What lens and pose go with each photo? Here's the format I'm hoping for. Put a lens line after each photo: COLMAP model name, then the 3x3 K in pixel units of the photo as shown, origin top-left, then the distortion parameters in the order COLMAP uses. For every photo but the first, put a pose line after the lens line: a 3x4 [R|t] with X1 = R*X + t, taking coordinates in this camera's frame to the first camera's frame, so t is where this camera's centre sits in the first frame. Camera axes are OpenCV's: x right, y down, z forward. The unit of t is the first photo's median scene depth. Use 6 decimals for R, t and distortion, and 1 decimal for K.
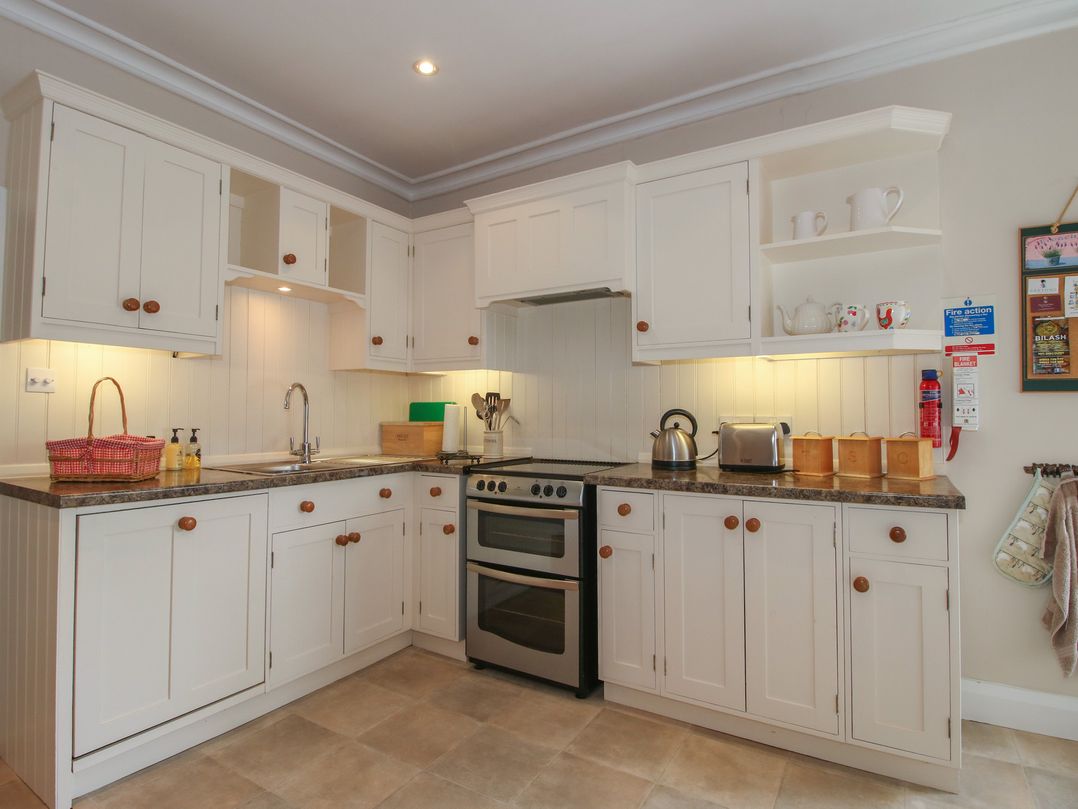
lens RADIAL K [[601.4, 0, 534.2], [0, 601.4, 398.6], [0, 0, 1]] dist [-0.003292, -0.001826]
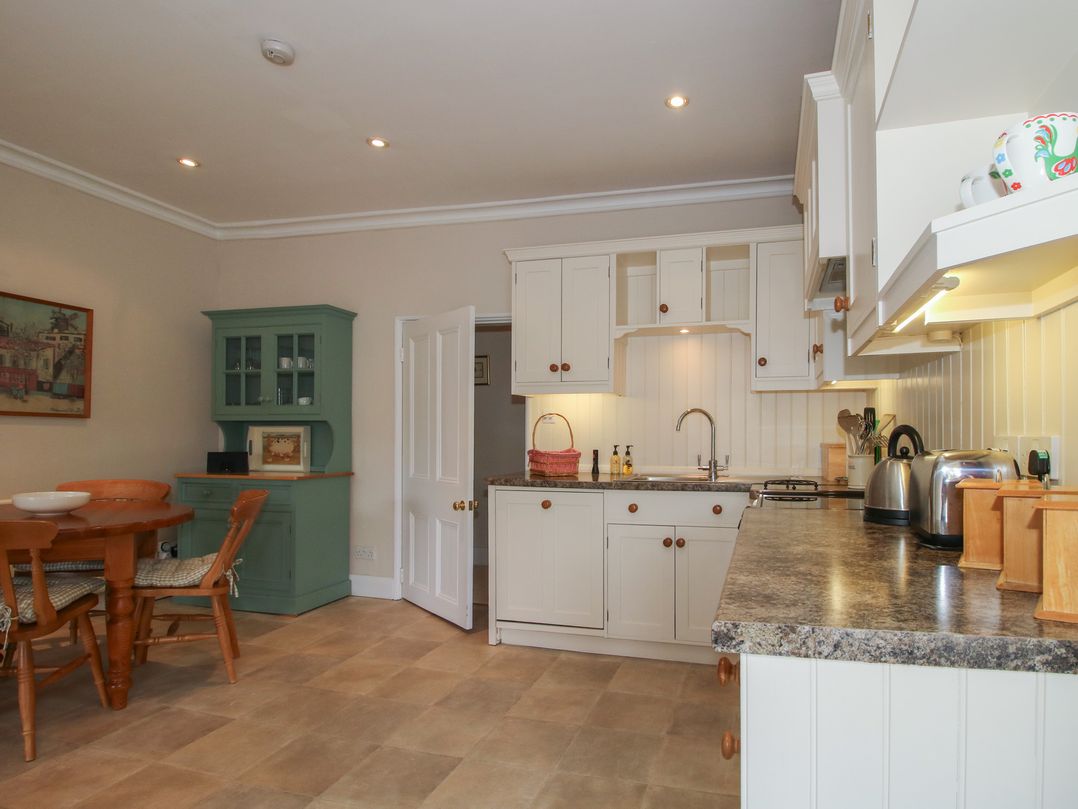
lens RADIAL K [[555.1, 0, 539.5], [0, 555.1, 440.4], [0, 0, 1]] dist [-0.002521, -0.000139]
pose [[0.276800, 0.007564, -0.960898, 0.689478], [0.027875, 0.999485, 0.015898, 0.012823], [0.960523, -0.031185, 0.276447, 0.489978]]
